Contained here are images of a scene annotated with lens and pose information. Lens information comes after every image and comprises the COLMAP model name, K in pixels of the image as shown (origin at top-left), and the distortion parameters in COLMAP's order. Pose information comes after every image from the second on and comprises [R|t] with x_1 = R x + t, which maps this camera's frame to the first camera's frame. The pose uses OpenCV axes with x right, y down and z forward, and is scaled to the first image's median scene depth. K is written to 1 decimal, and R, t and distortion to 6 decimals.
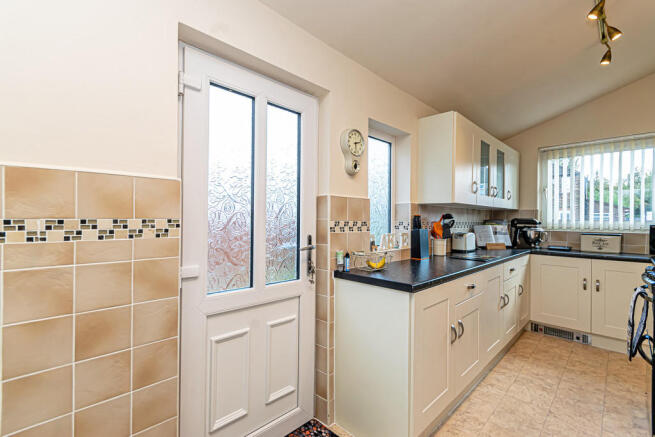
lens RADIAL K [[300.4, 0, 327.0], [0, 300.4, 209.8], [0, 0, 1]] dist [0.000735, 0.000258]
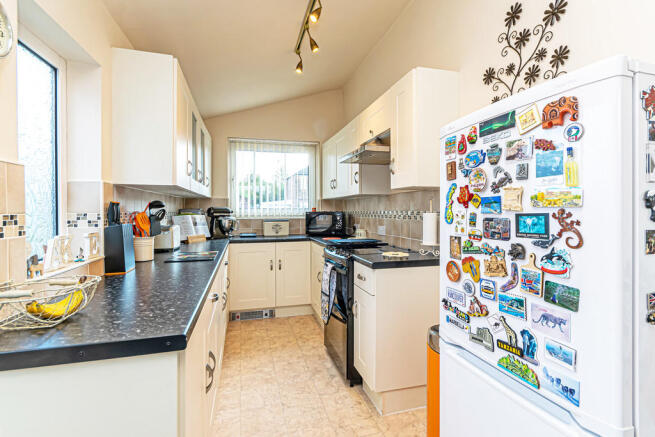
lens RADIAL K [[300.4, 0, 327.0], [0, 300.4, 209.8], [0, 0, 1]] dist [0.000735, 0.000258]
pose [[0.484989, -0.010871, 0.874452, -0.025899], [-0.020248, 0.999515, 0.023656, 0.009271], [-0.874286, -0.029179, 0.484534, 0.295171]]
